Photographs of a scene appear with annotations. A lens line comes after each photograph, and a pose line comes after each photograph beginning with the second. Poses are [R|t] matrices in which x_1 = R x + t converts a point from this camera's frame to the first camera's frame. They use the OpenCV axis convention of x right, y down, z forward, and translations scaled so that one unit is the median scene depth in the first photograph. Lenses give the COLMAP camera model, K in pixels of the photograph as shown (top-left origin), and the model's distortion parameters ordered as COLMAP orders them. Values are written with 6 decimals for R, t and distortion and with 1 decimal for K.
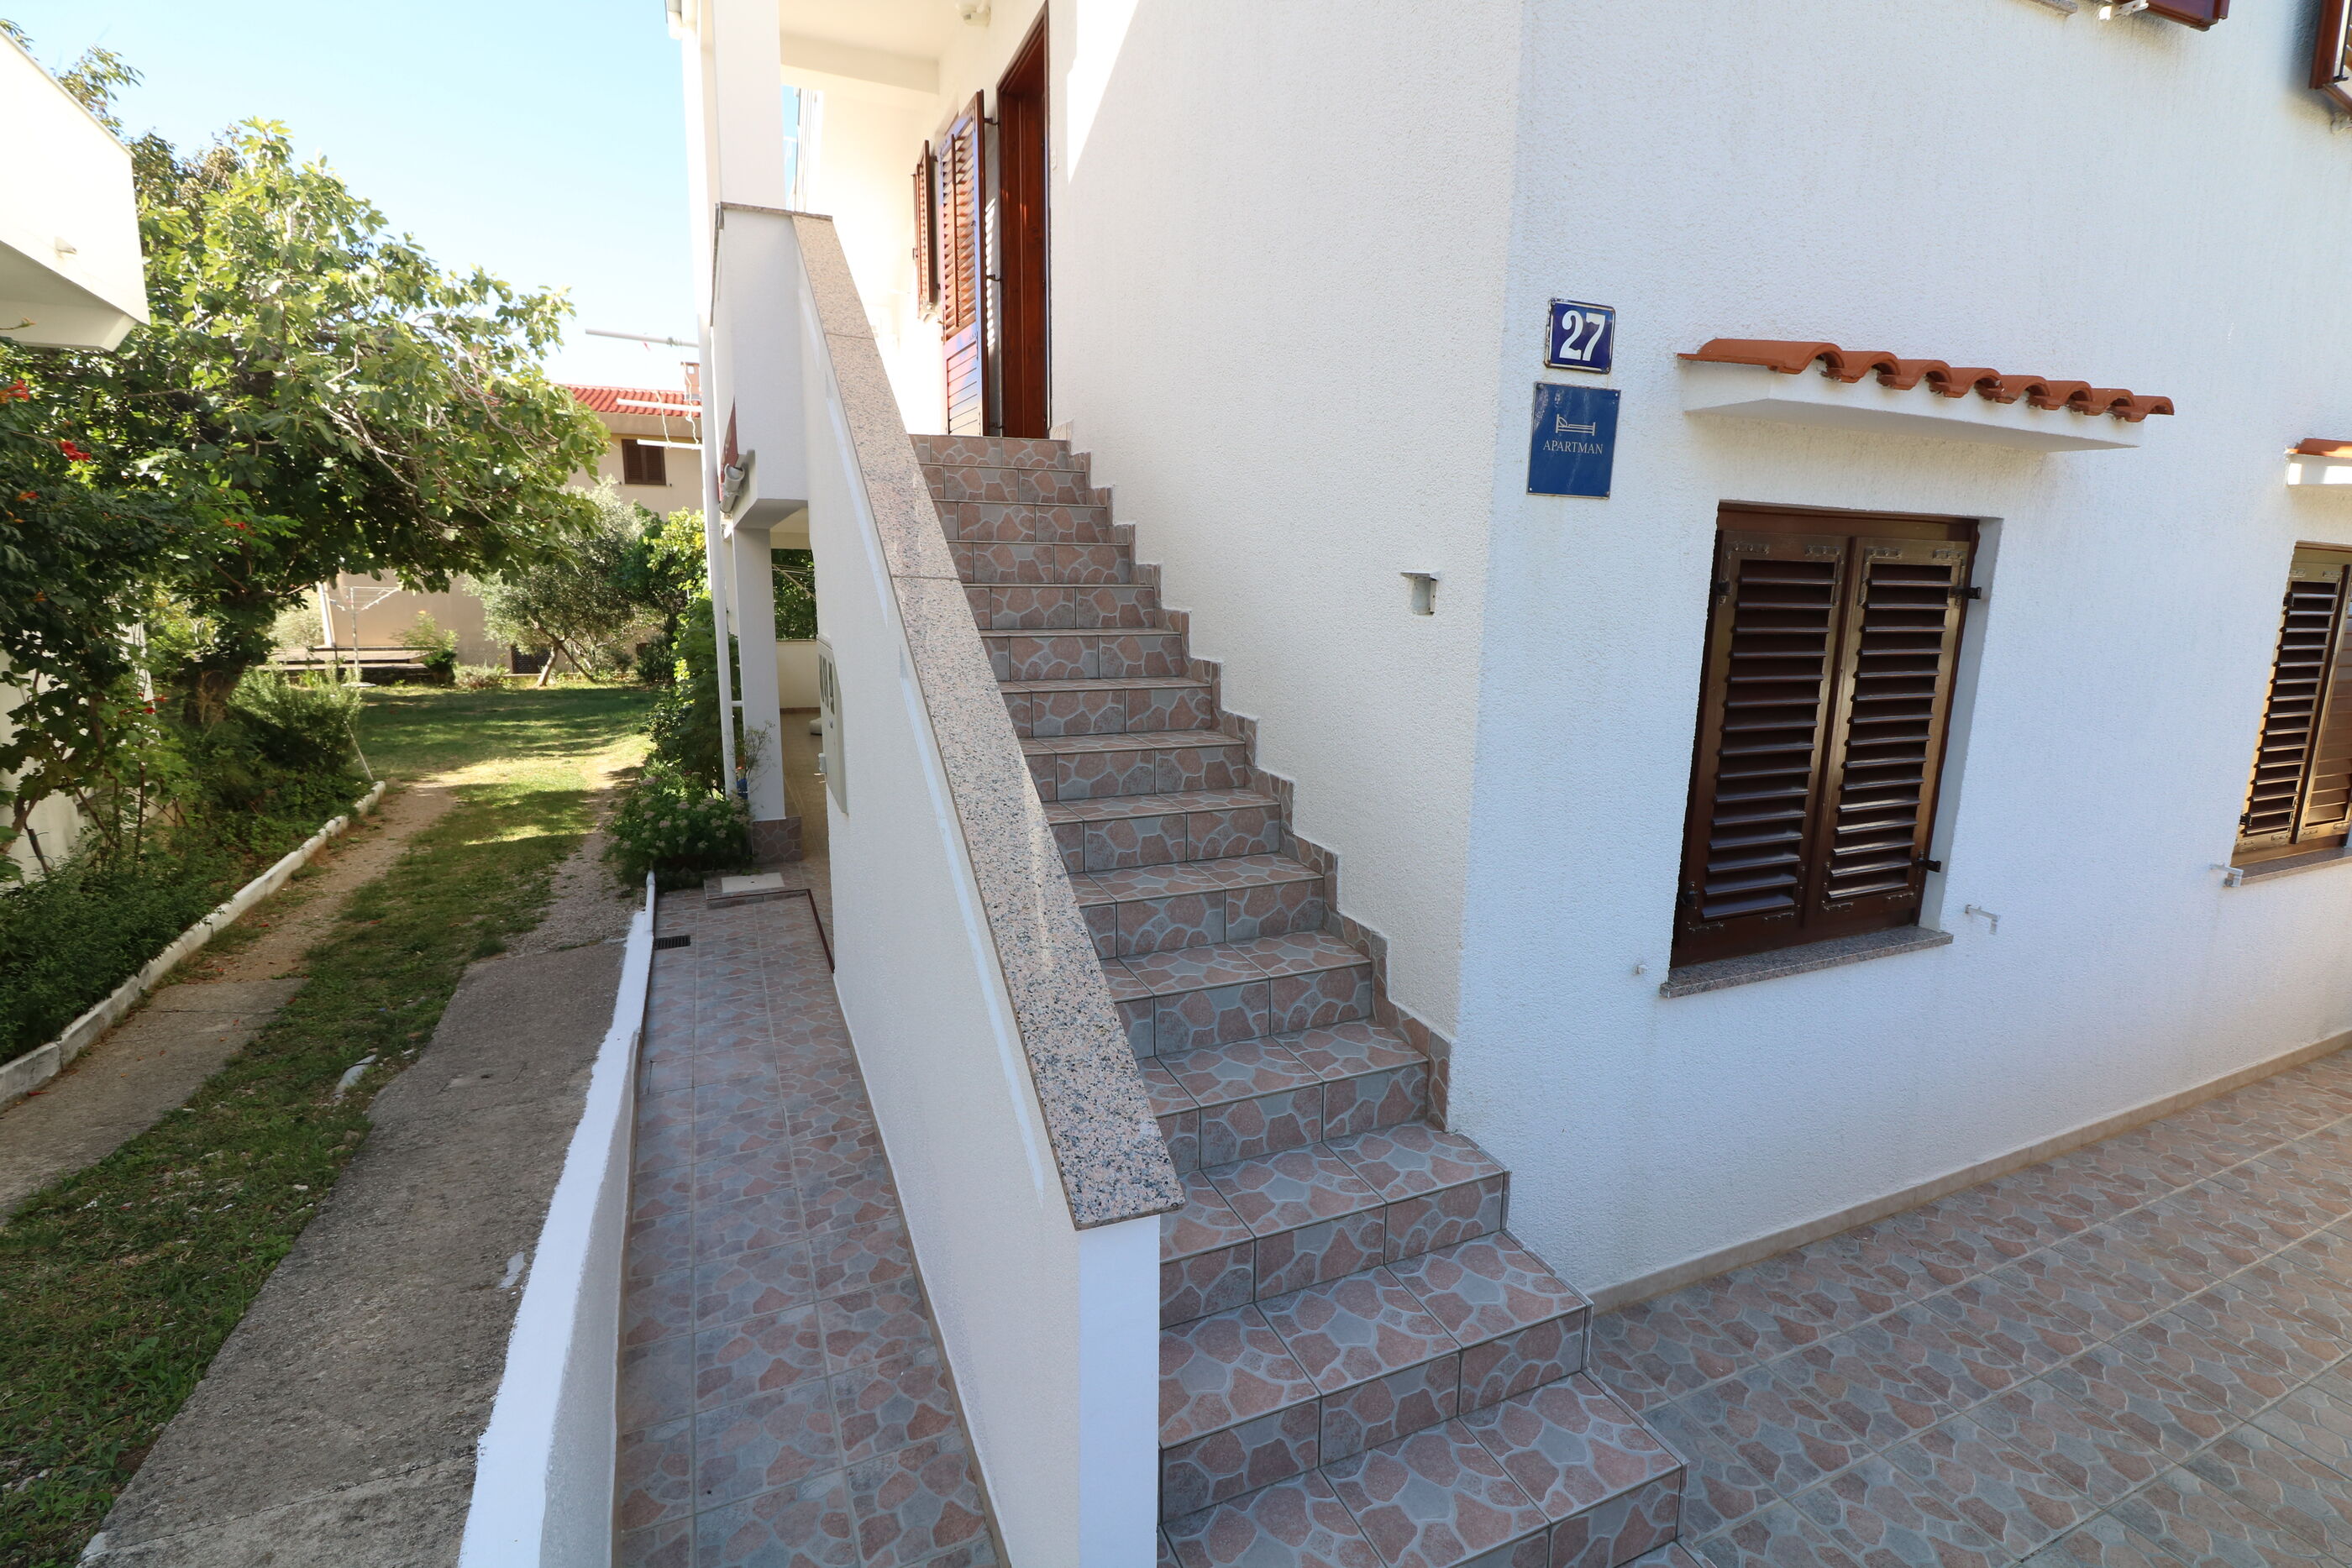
lens RADIAL K [[1090.3, 0, 1187.3], [0, 1090.3, 780.4], [0, 0, 1]] dist [-0.004658, -0.009929]
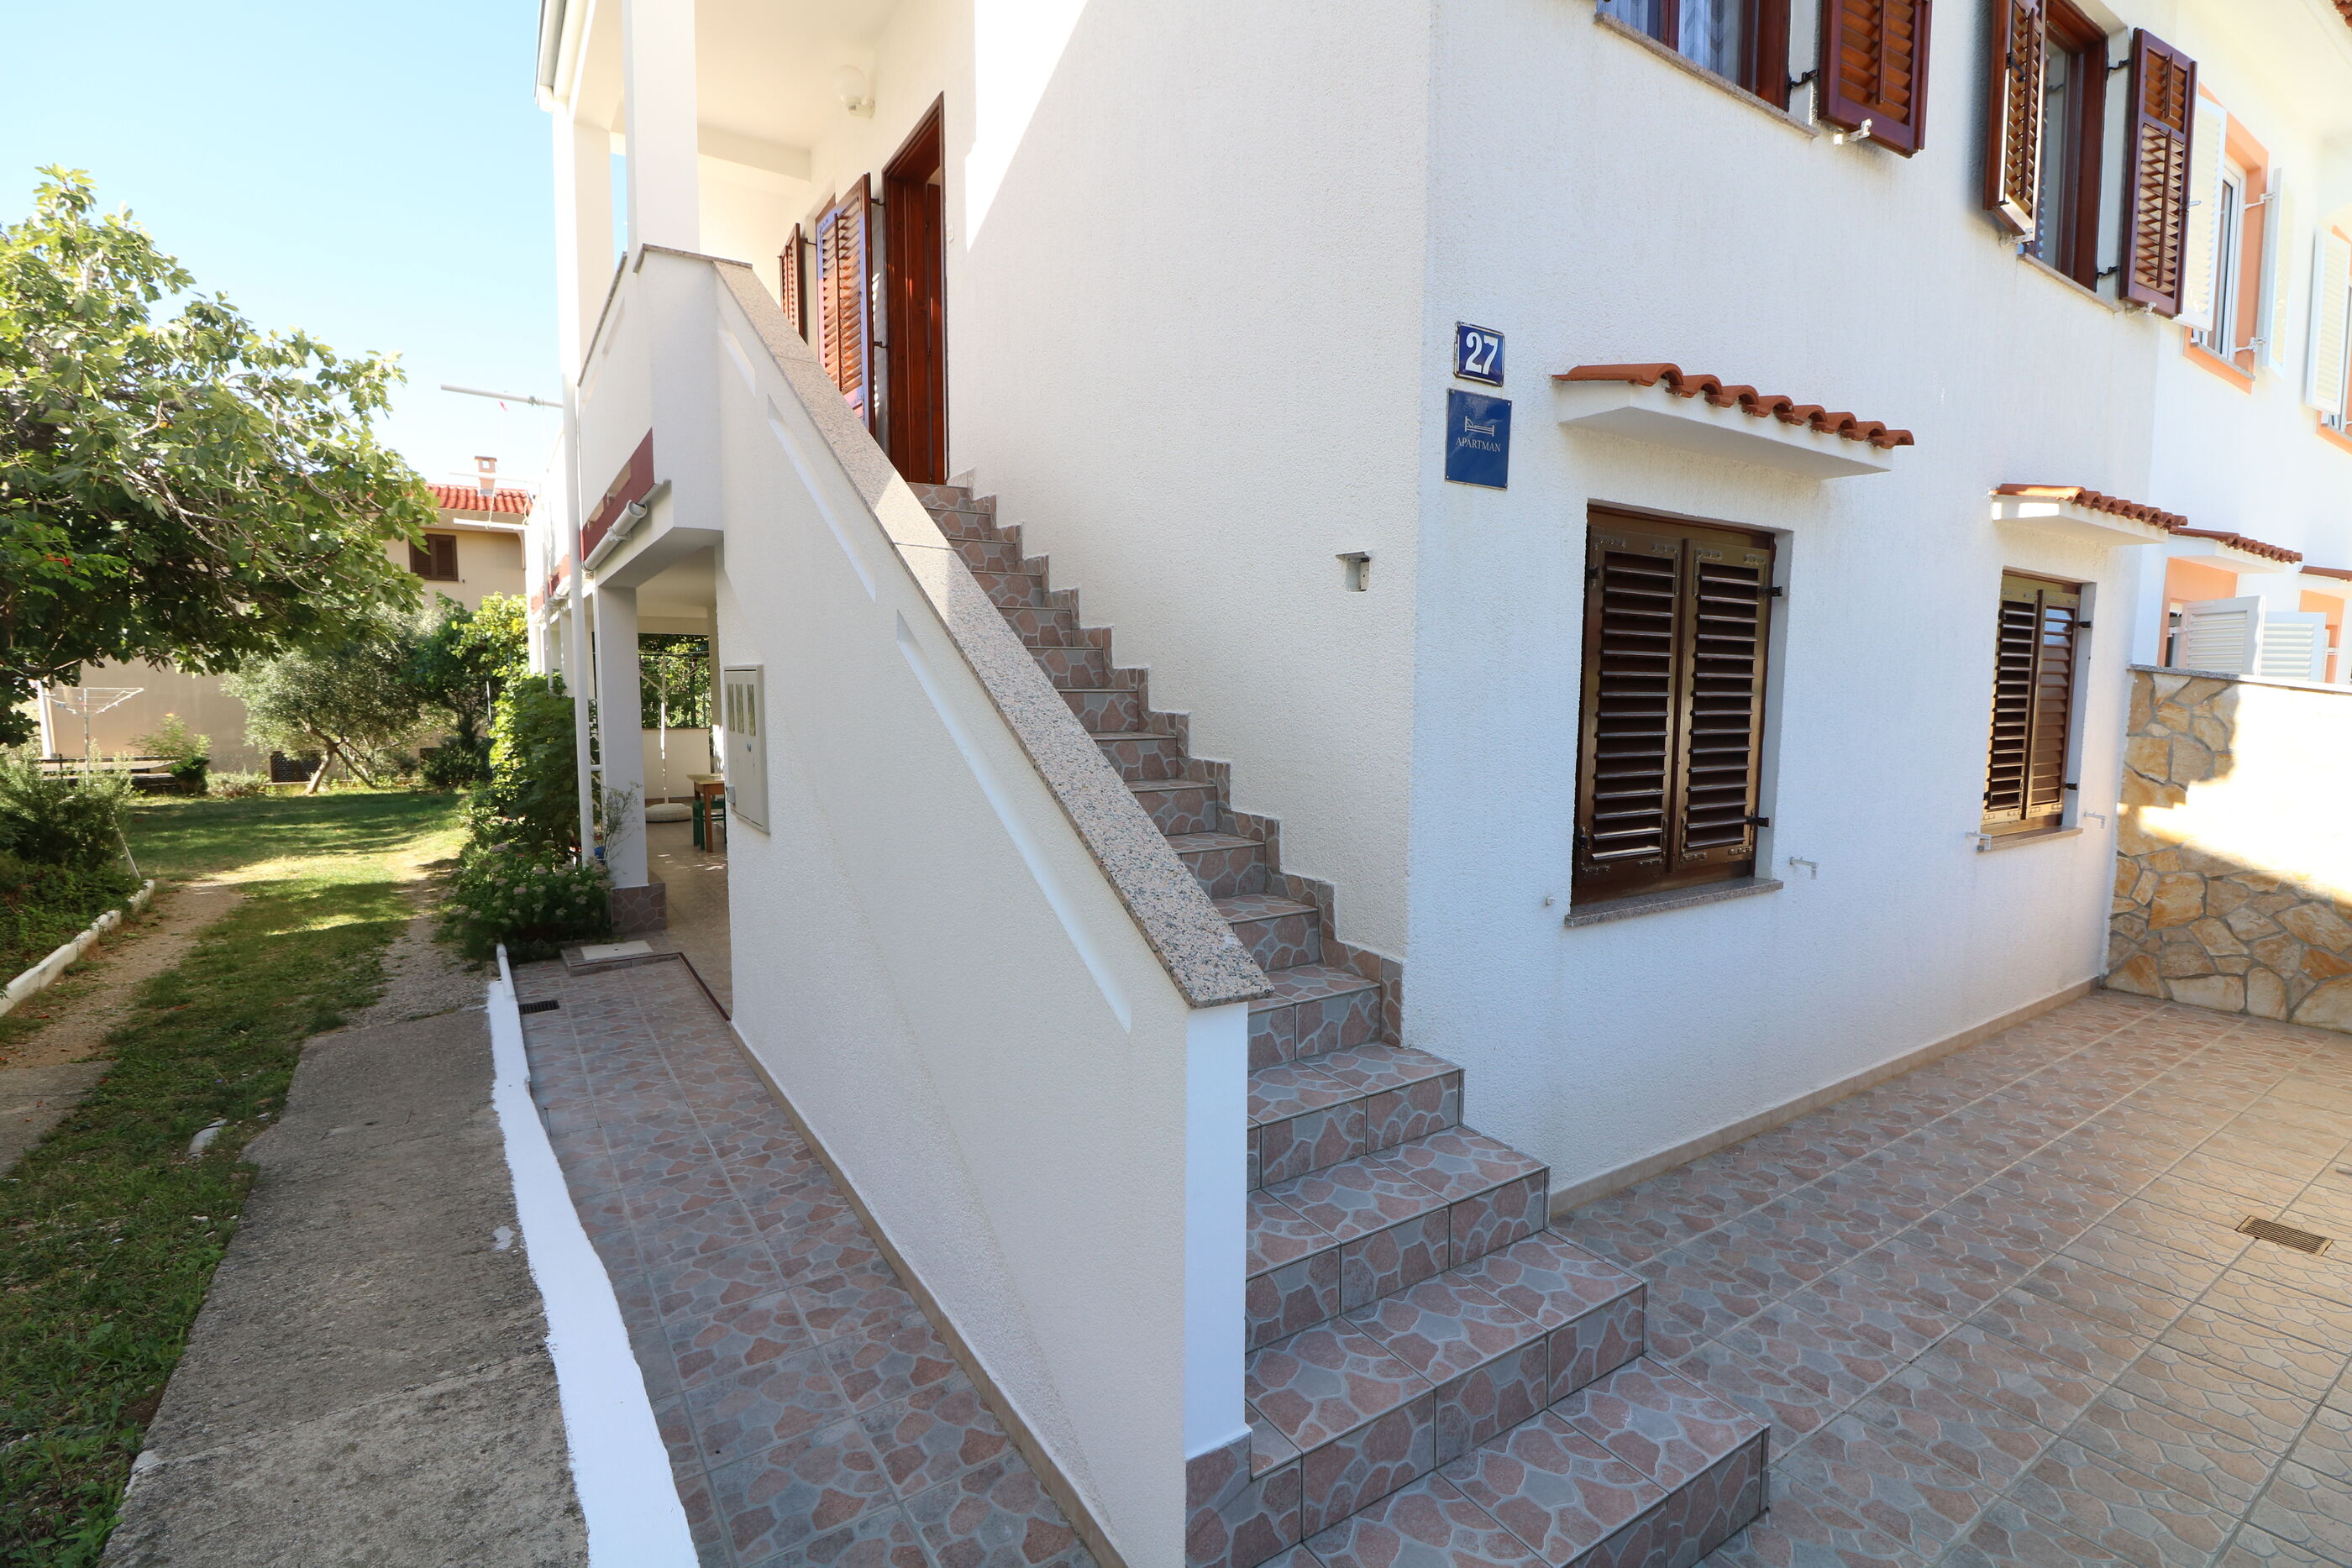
lens RADIAL K [[1090.3, 0, 1187.2], [0, 1090.3, 785.1], [0, 0, 1]] dist [-0.004658, -0.009929]
pose [[0.986398, -0.025678, 0.162359, -0.114691], [0.040507, 0.995235, -0.088695, 0.110854], [-0.159307, 0.094065, 0.982737, -0.062915]]
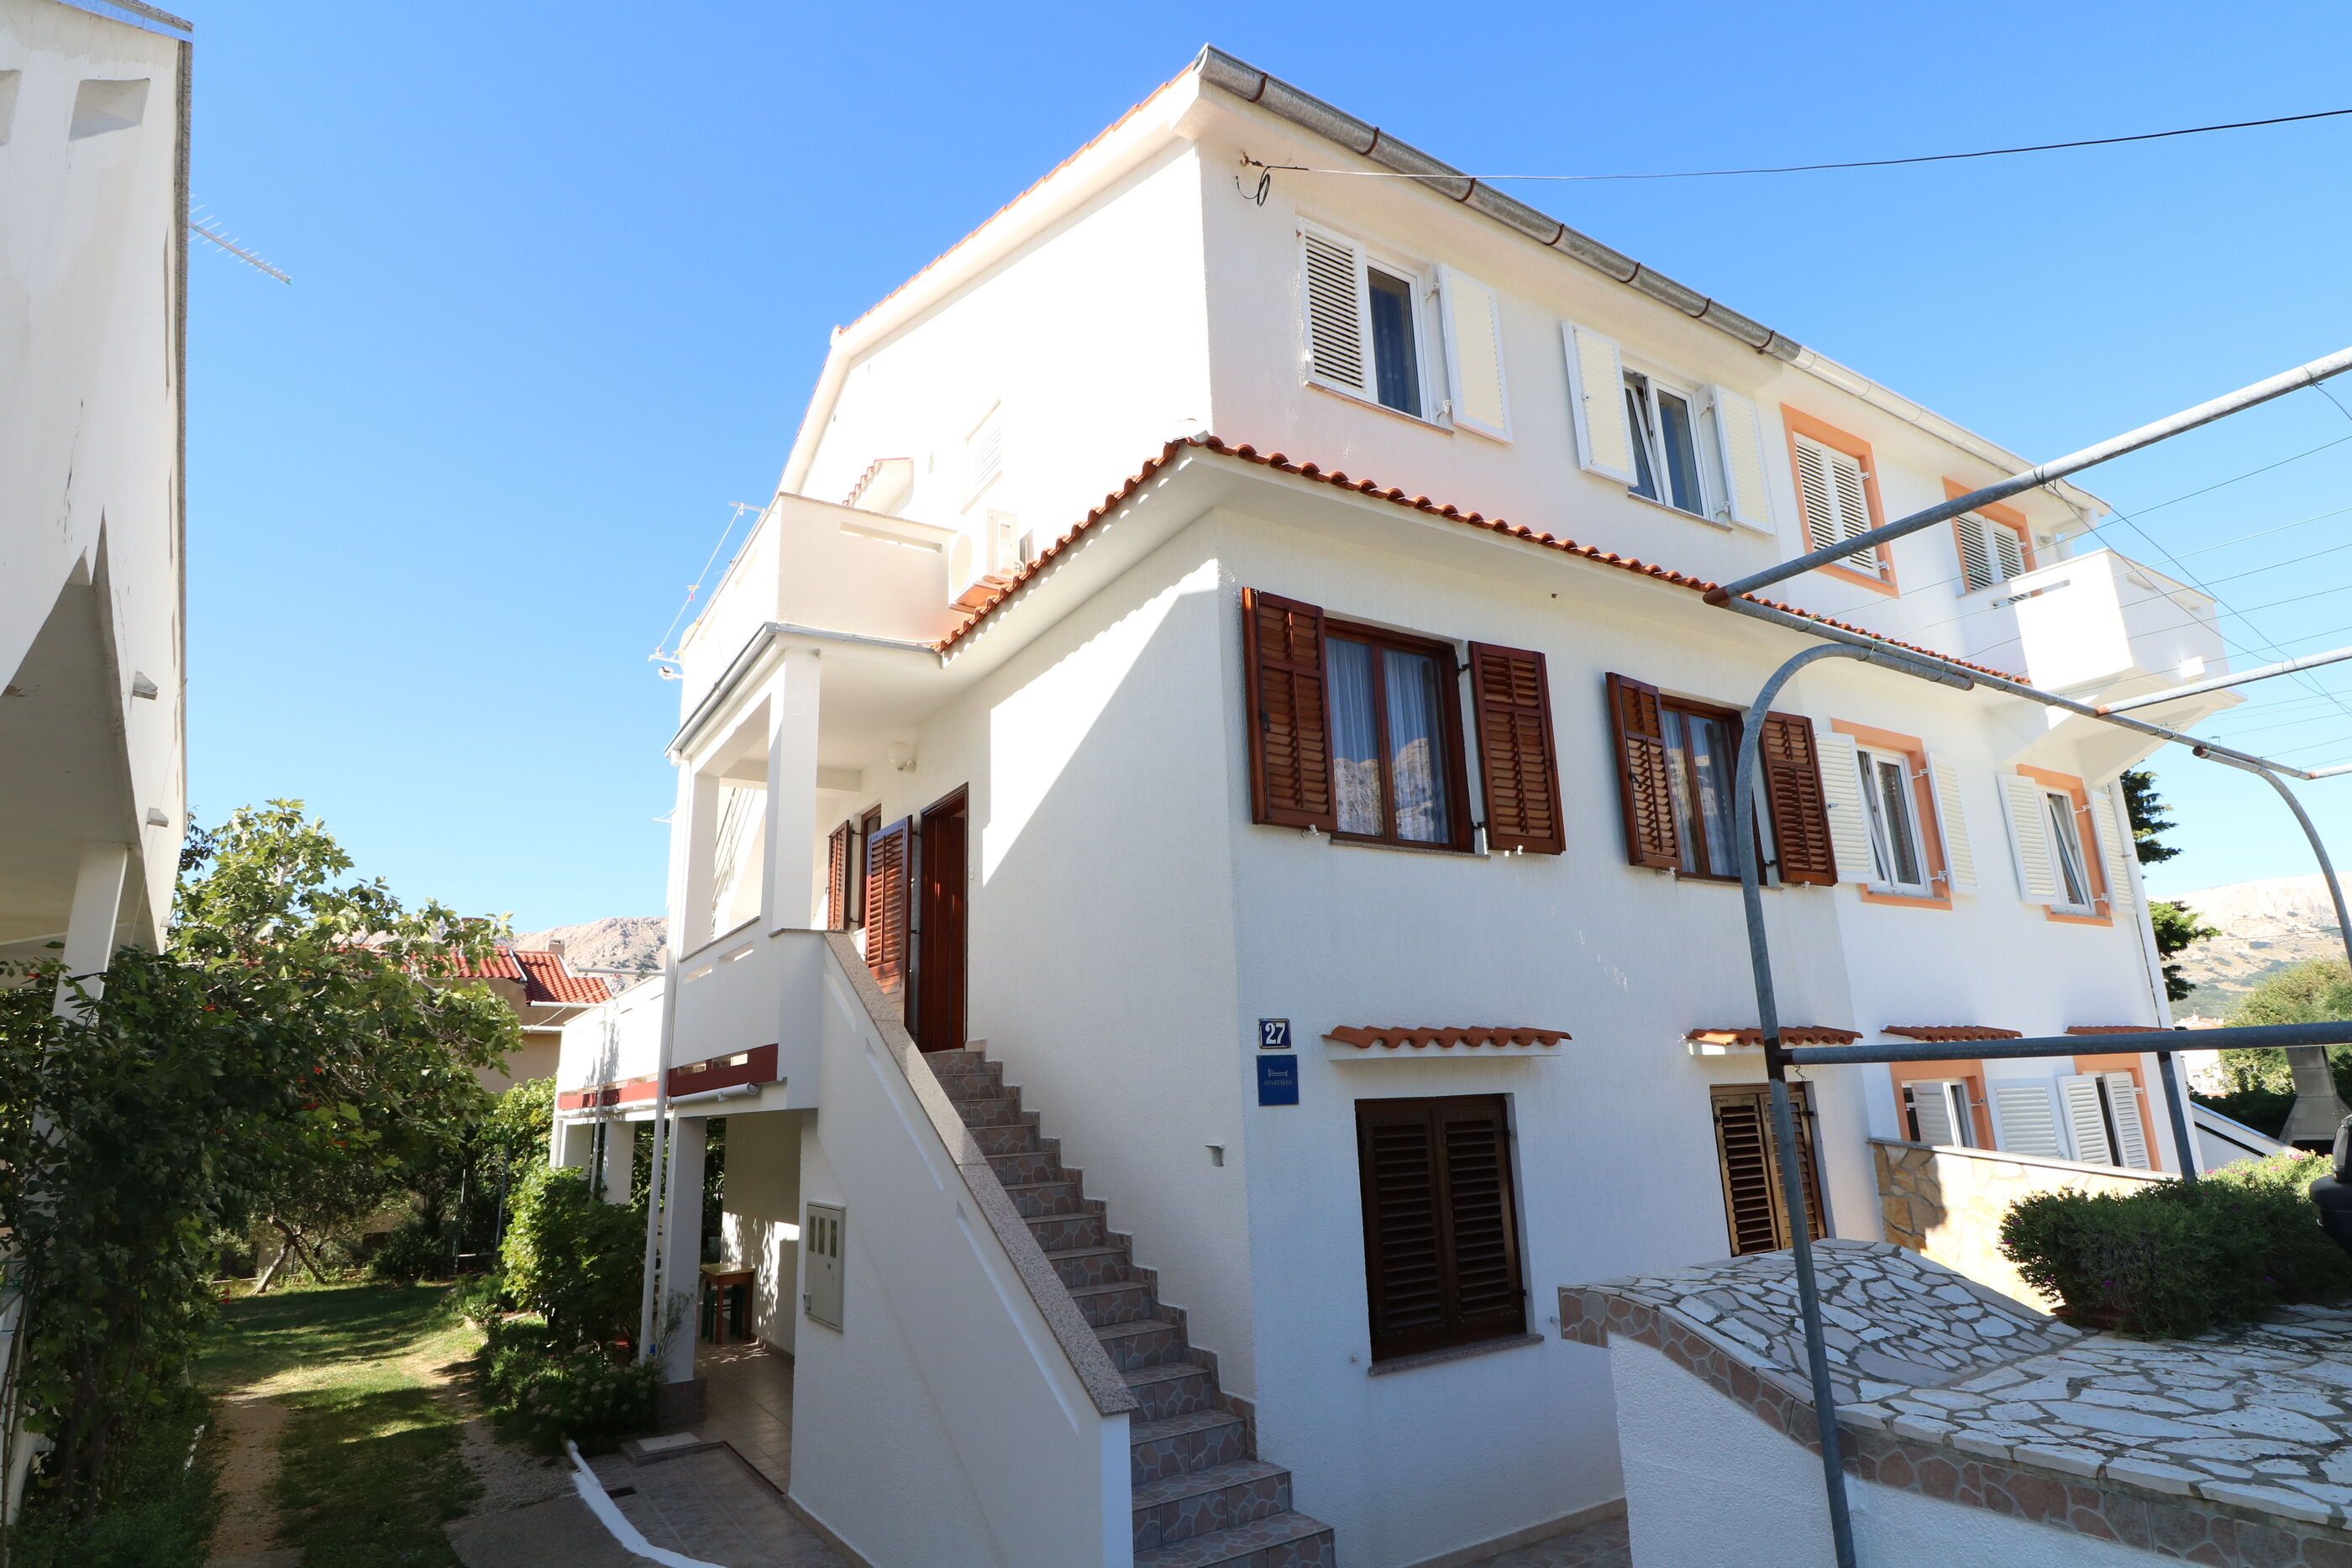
lens RADIAL K [[1231.7, 0, 1191.8], [0, 1231.7, 786.1], [0, 0, 1]] dist [0.000873, -0.008347]
pose [[0.985982, -0.014495, 0.166223, -0.146685], [0.083603, 0.905063, -0.416978, 0.114781], [-0.144399, 0.425030, 0.893588, -0.976298]]
